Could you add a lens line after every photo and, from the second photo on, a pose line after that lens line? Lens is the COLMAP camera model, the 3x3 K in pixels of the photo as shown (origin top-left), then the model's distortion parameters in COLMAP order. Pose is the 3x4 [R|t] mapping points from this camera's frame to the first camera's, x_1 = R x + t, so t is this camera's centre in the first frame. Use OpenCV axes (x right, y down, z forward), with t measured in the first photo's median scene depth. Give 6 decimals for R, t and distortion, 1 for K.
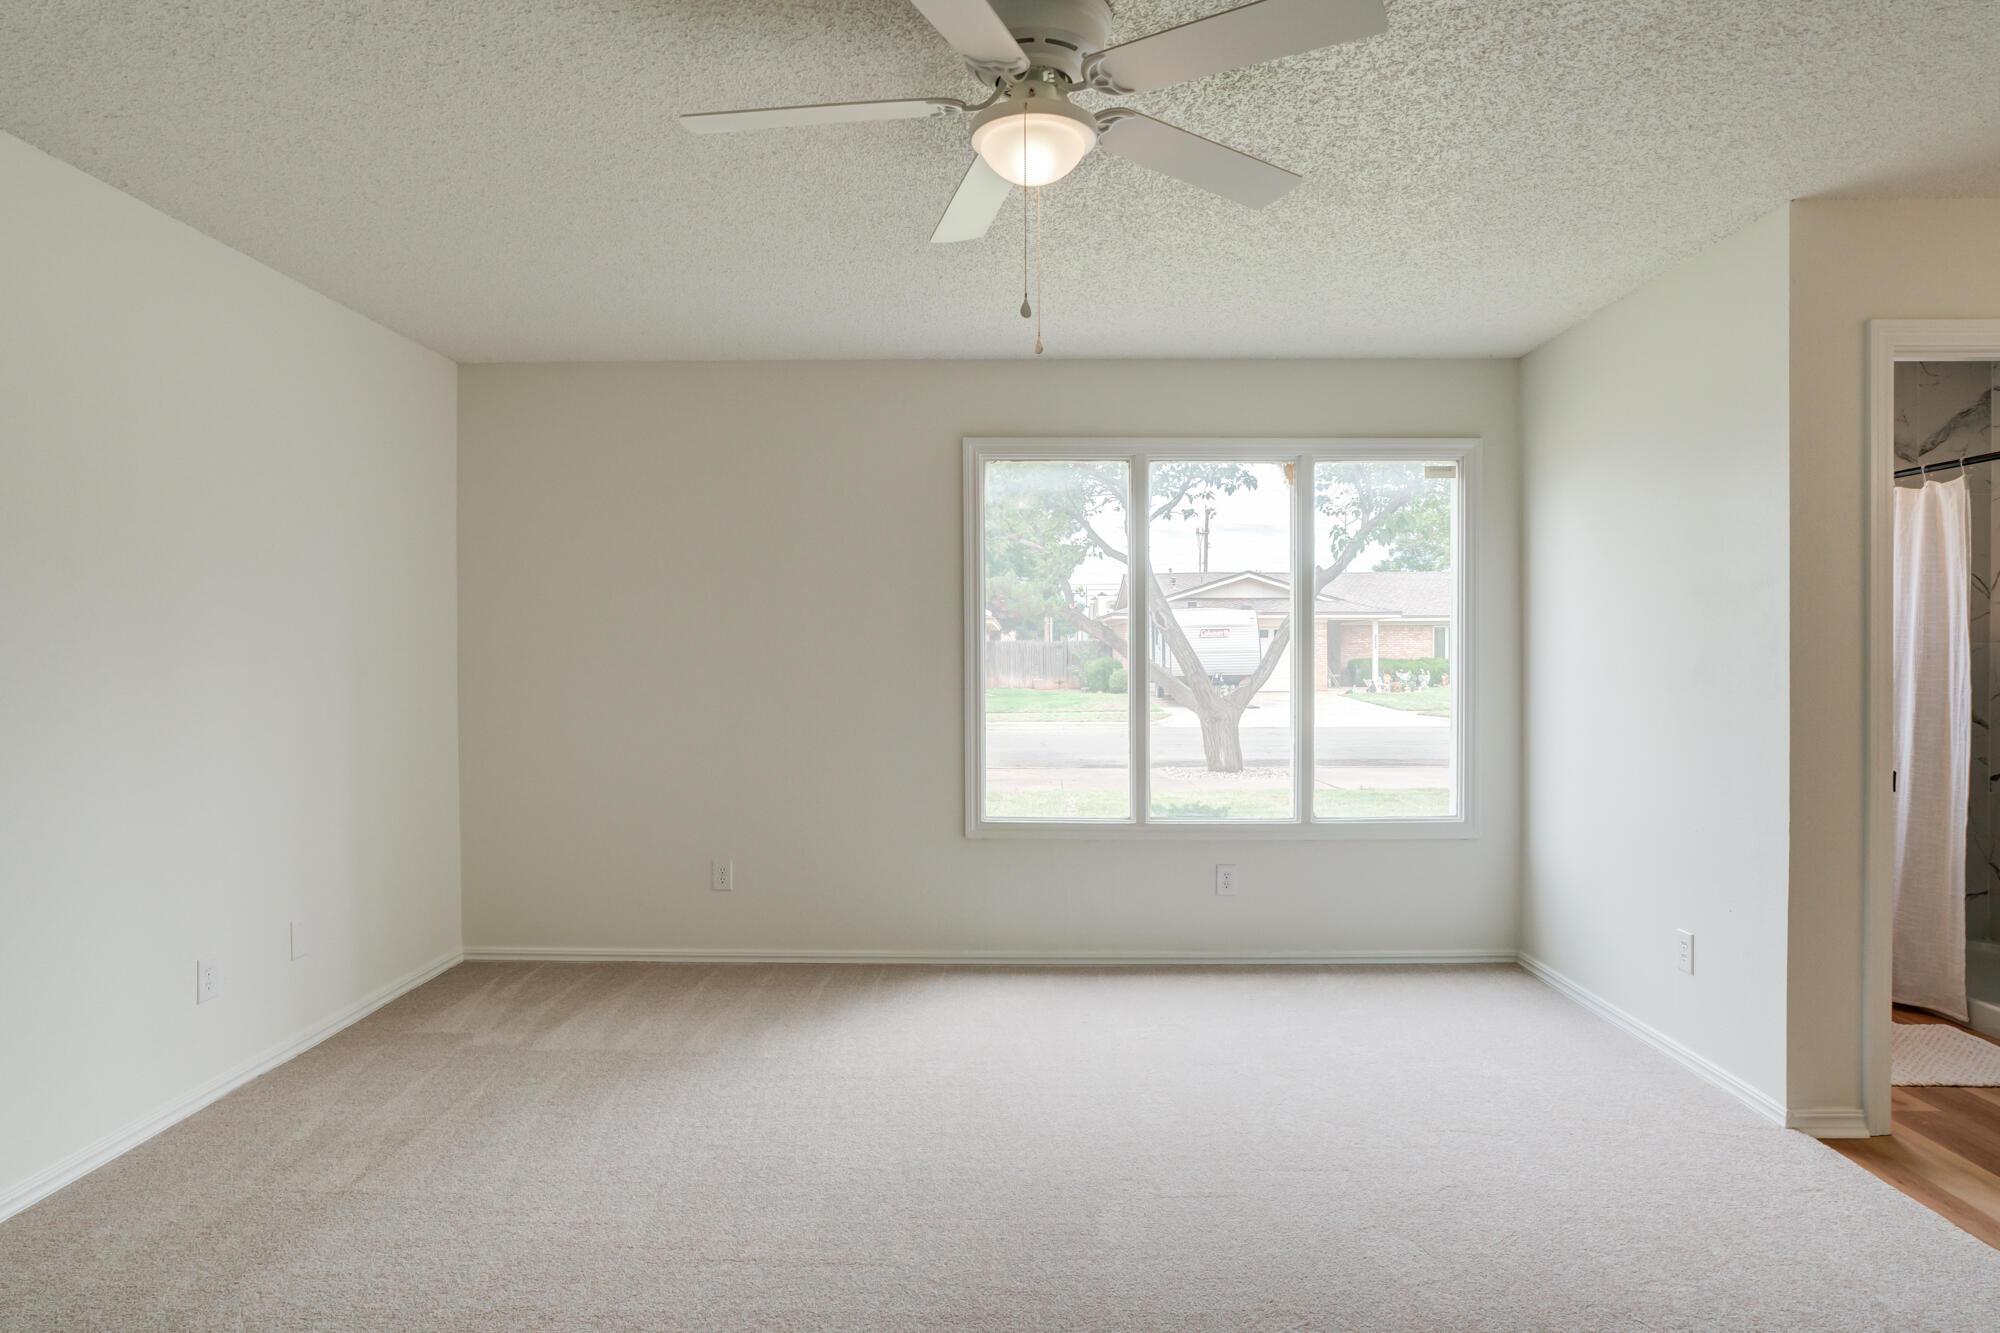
lens RADIAL K [[1160.0, 0, 994.6], [0, 1160.0, 659.1], [0, 0, 1]] dist [-0.048958, 0.029135]
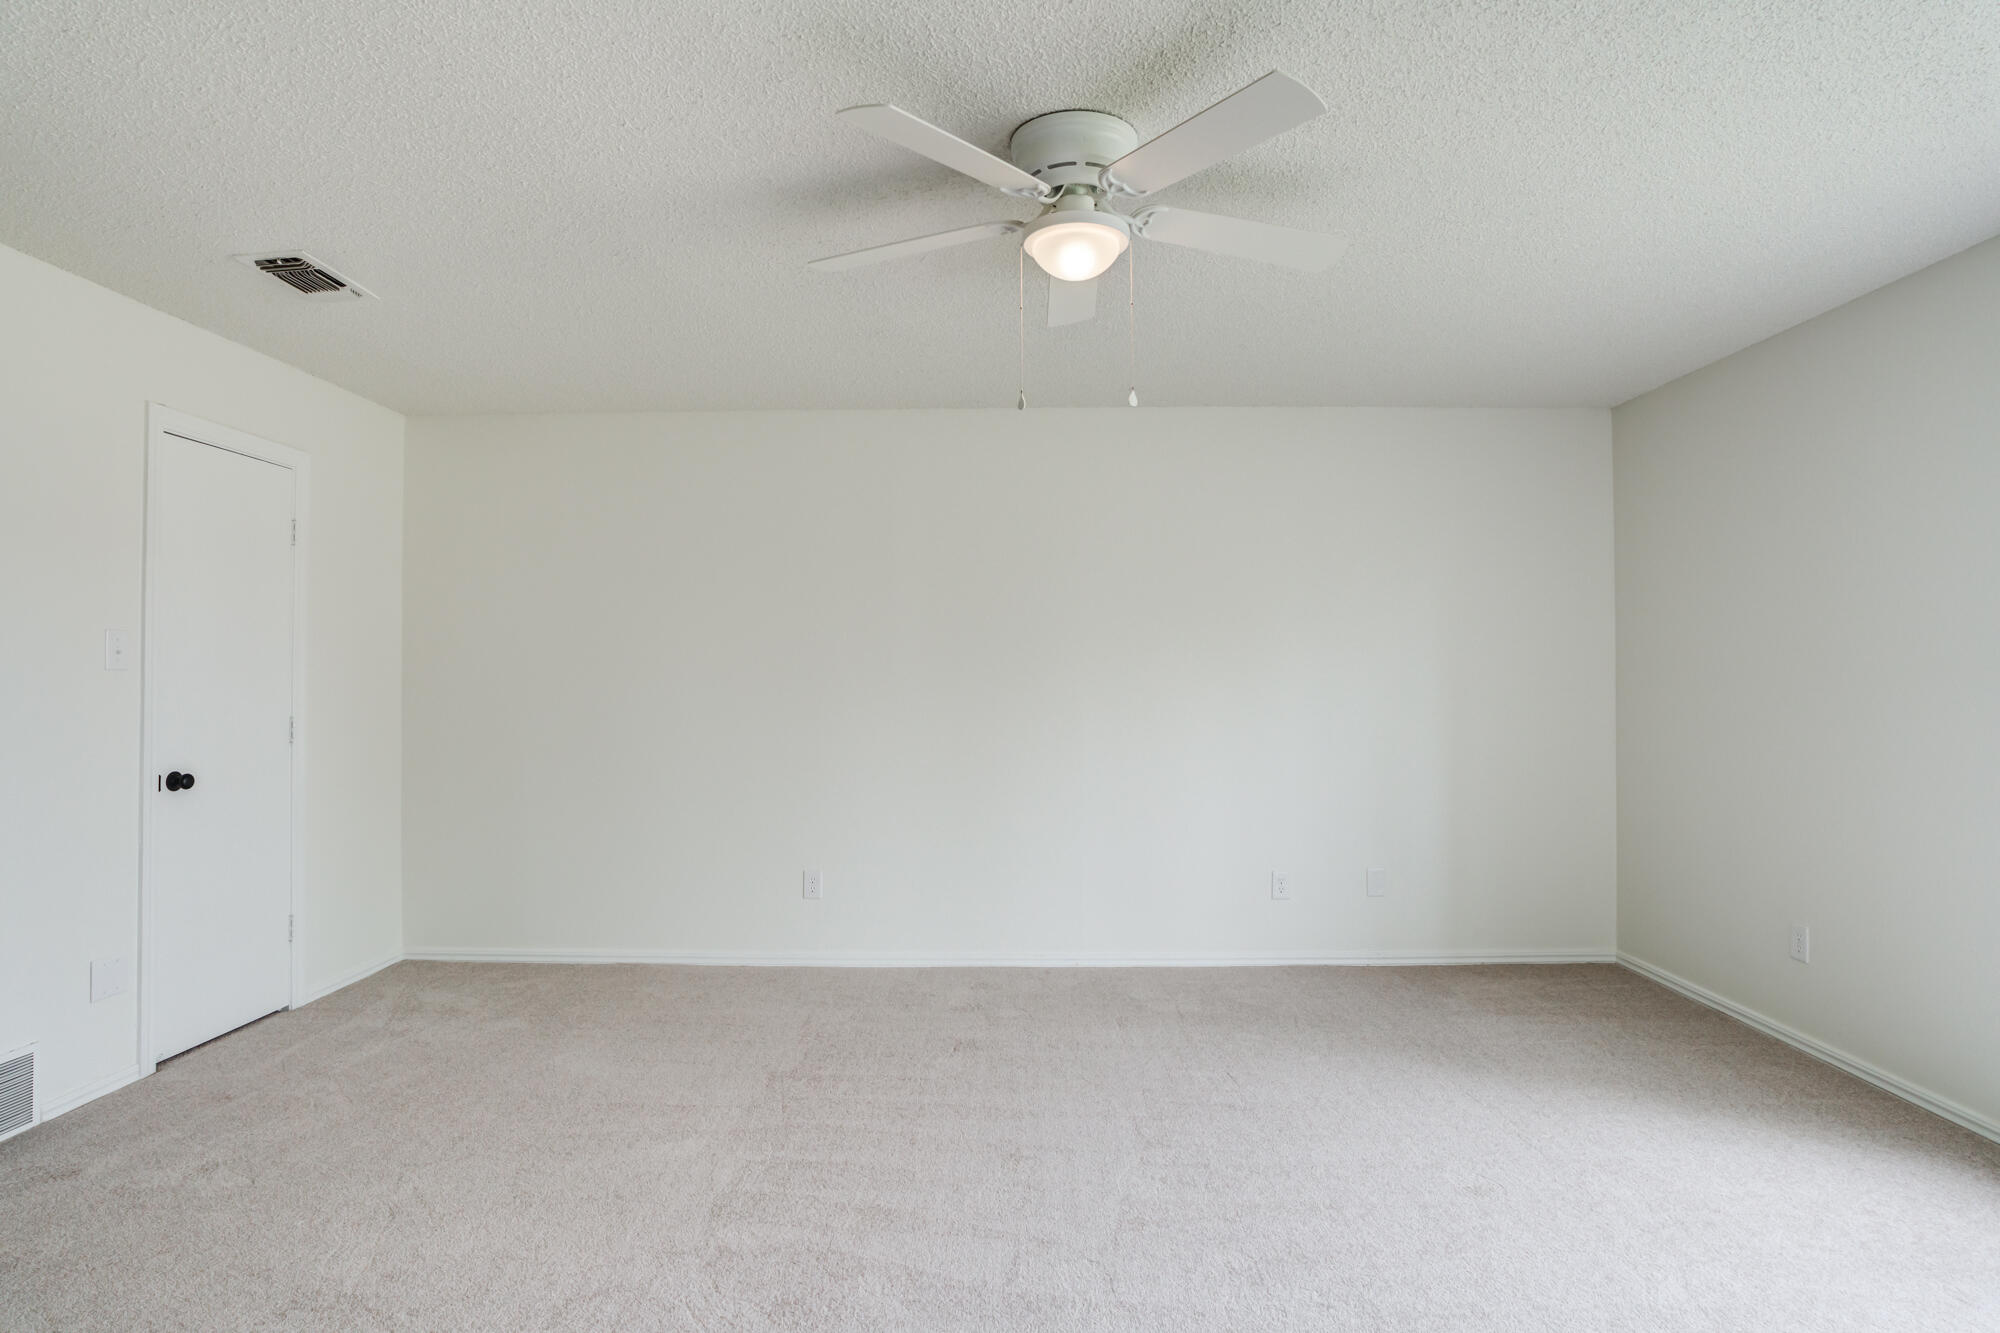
lens RADIAL K [[1066.2, 0, 1000.0], [0, 1066.2, 666.5], [0, 0, 1]] dist [-0.001570, -0.000314]
pose [[0.012383, -0.007926, -0.999892, 0.522777], [-0.005534, 0.999953, -0.007995, -0.000837], [0.999908, 0.005633, 0.012338, 0.420746]]
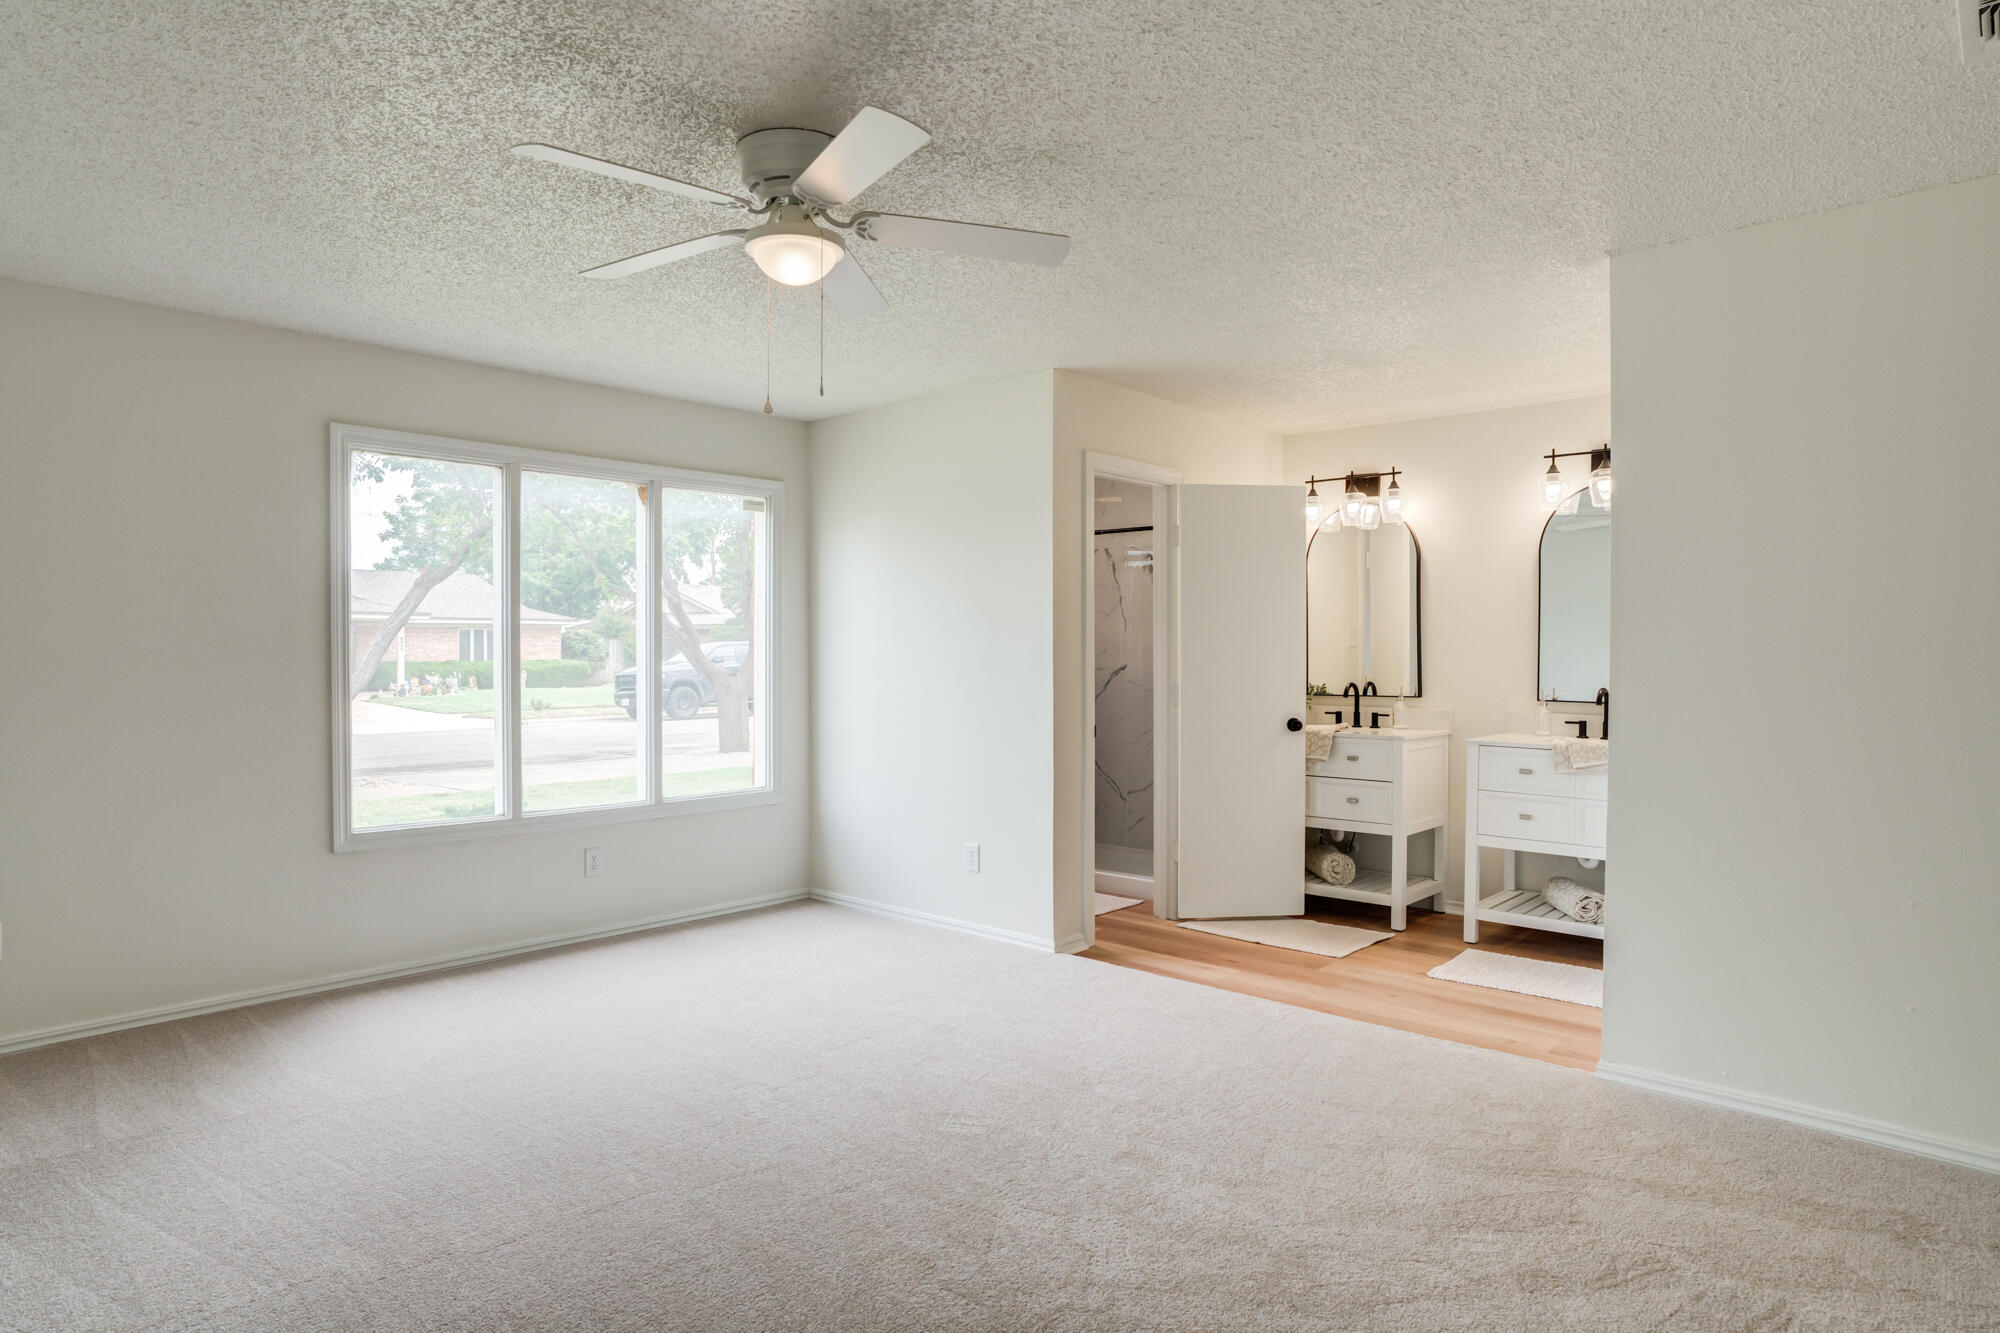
lens RADIAL K [[1160.0, 0, 994.6], [0, 1160.0, 659.1], [0, 0, 1]] dist [-0.048958, 0.029135]
pose [[0.663052, -0.002473, 0.748569, -0.361326], [0.004303, 0.999991, -0.000507, 0.001631], [-0.748561, 0.003557, 0.663057, -0.004504]]
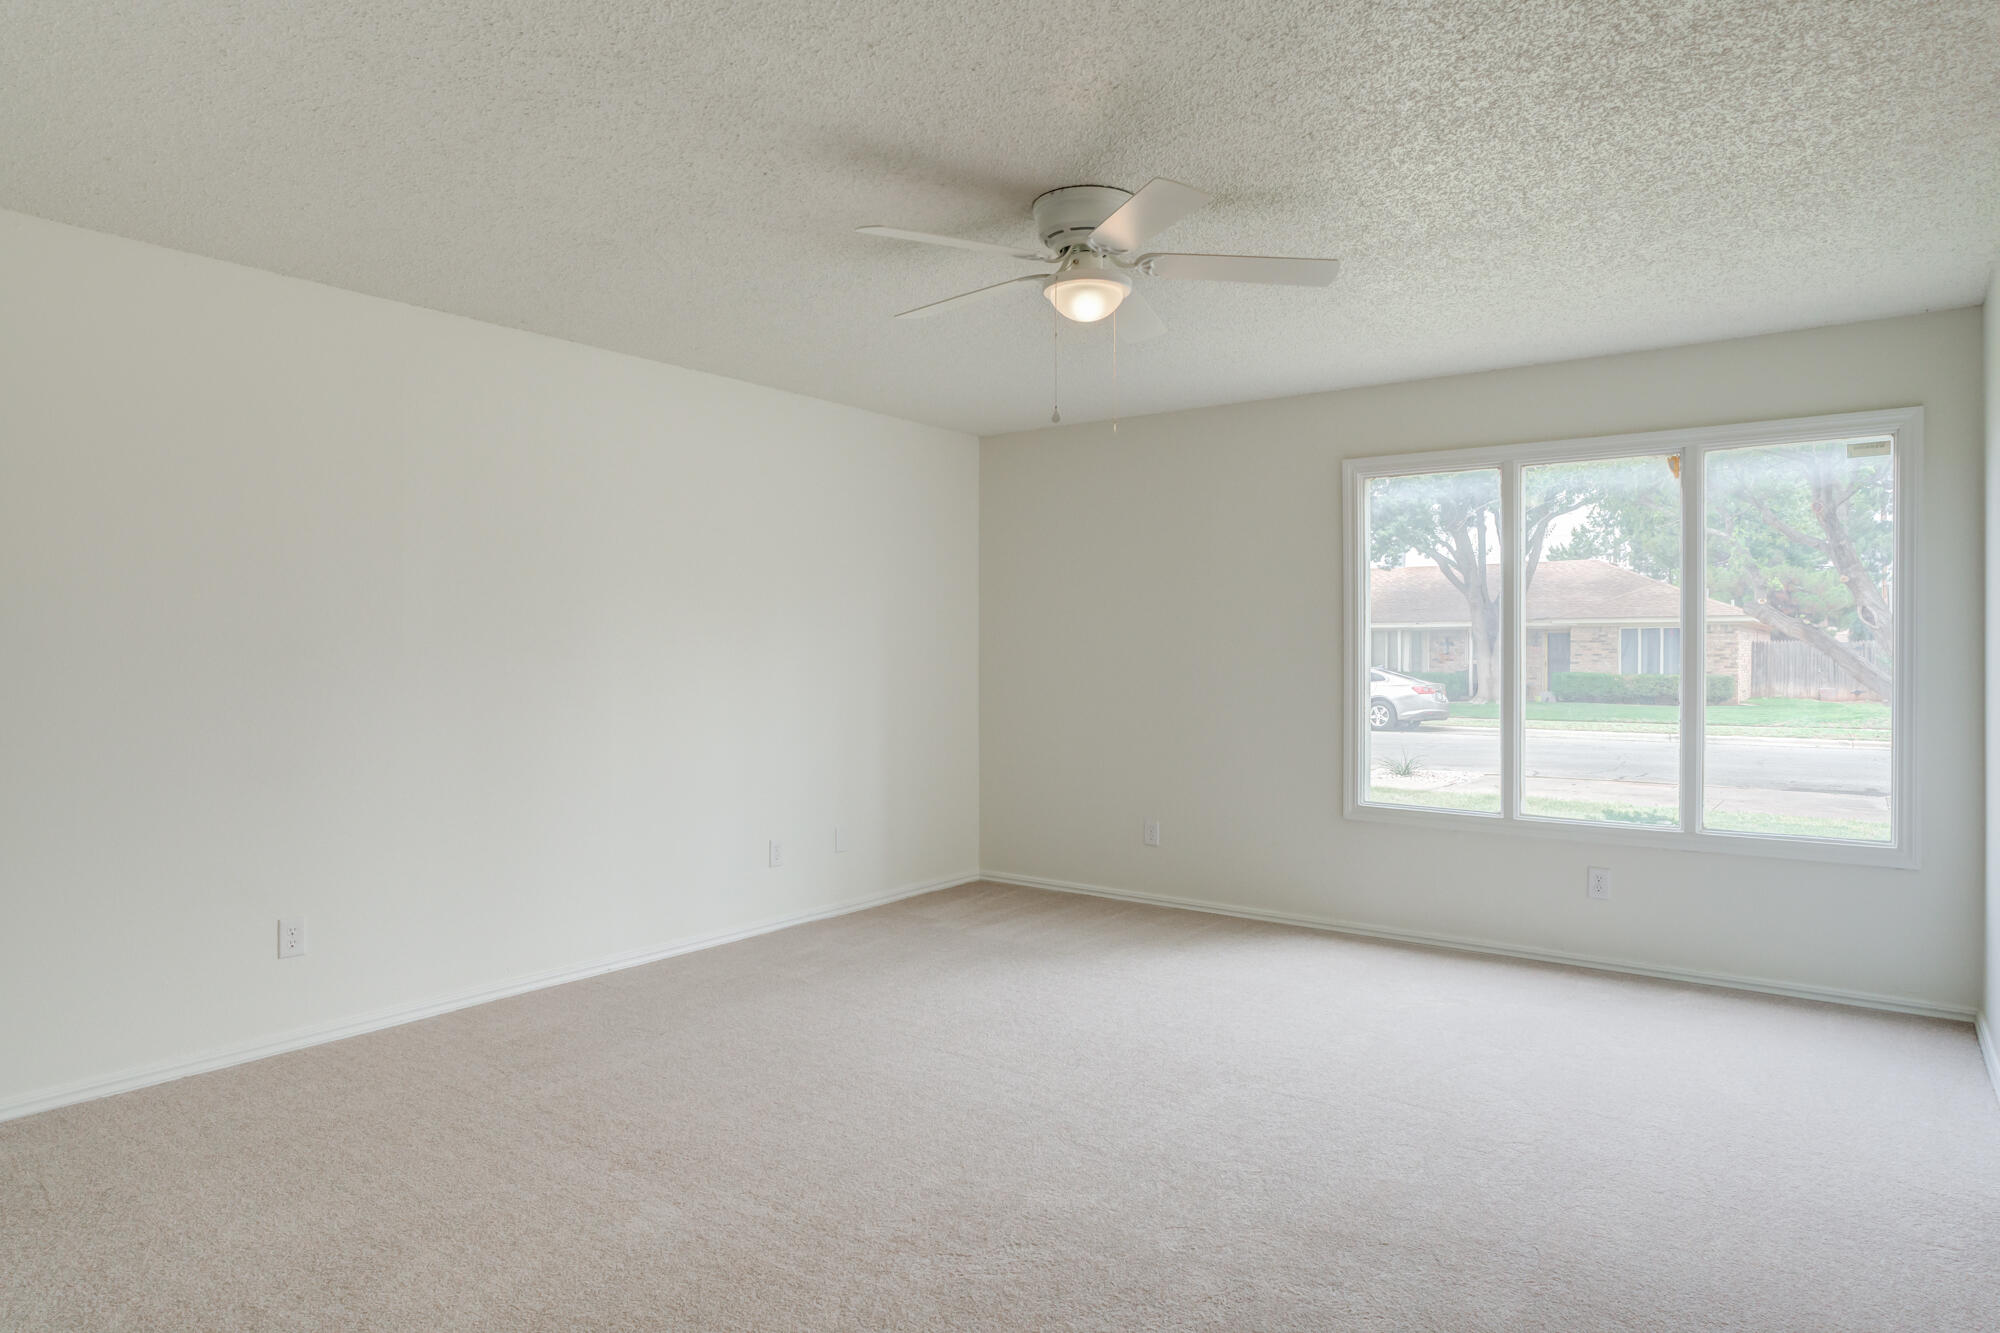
lens RADIAL K [[1178.7, 0, 997.4], [0, 1178.7, 655.7], [0, 0, 1]] dist [-0.038602, 0.031003]
pose [[0.808172, 0.004199, -0.588932, 0.373327], [-0.006859, 0.999974, -0.002283, 0.002173], [0.588907, 0.005884, 0.808179, -0.111802]]
